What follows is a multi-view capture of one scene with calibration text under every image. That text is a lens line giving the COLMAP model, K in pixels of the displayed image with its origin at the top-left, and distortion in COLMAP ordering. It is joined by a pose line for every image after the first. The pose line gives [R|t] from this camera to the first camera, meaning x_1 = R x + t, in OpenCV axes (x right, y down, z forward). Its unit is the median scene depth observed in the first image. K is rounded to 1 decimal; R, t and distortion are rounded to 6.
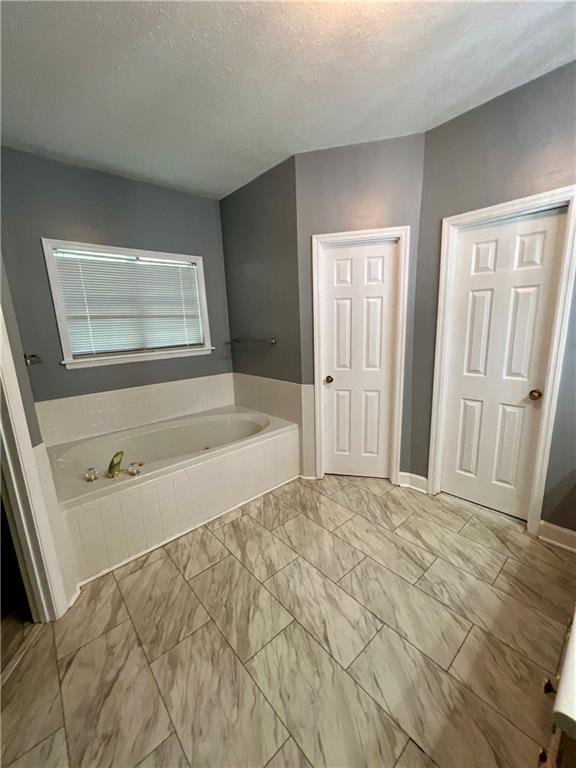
lens RADIAL K [[308.2, 0, 289.7], [0, 308.2, 383.2], [0, 0, 1]] dist [-0.001555, 0.000289]
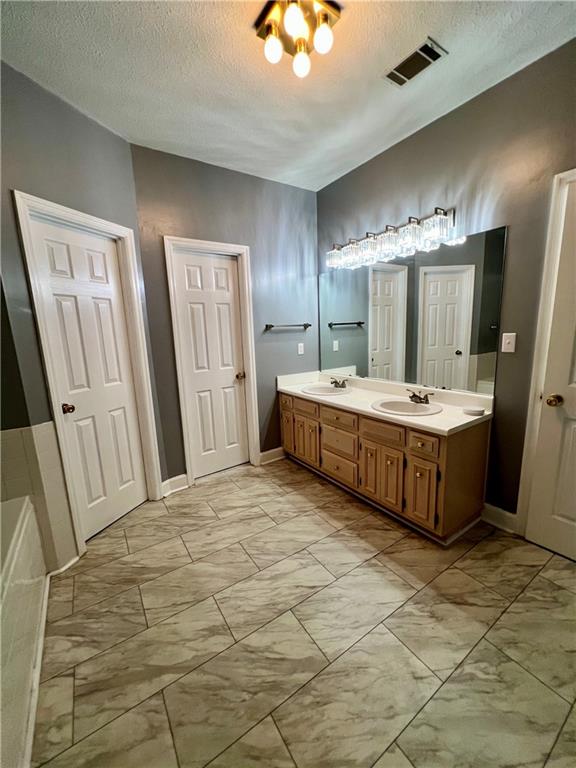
lens RADIAL K [[308.1, 0, 289.1], [0, 308.1, 384.6], [0, 0, 1]] dist [-0.006285, 0.002428]
pose [[0.131992, -0.147910, 0.980153, -0.773115], [0.224254, 0.967624, 0.115820, -0.051941], [-0.965551, 0.204516, 0.160888, 0.628767]]
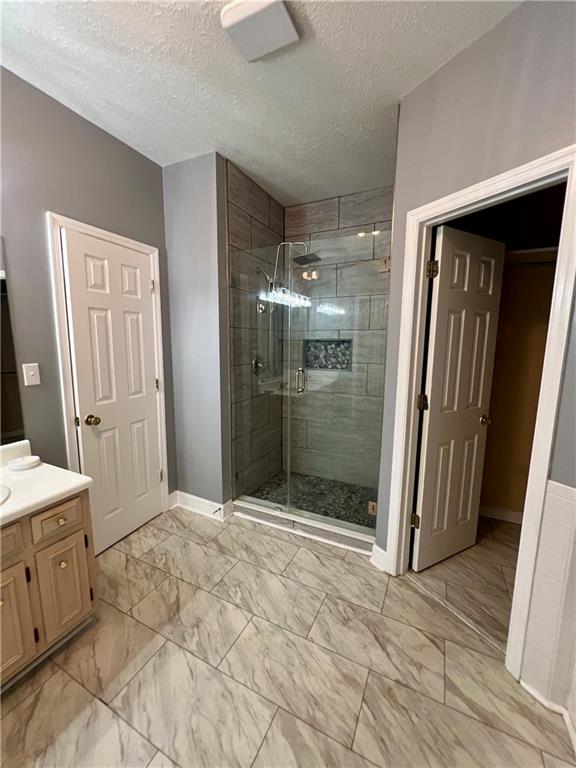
lens RADIAL K [[308.1, 0, 291.5], [0, 308.1, 383.8], [0, 0, 1]] dist [-0.006285, 0.002428]
pose [[-0.922281, 0.086758, -0.376658, 0.058922], [-0.047596, 0.941575, 0.333423, -0.228125], [0.383579, 0.325437, -0.864267, 1.179260]]
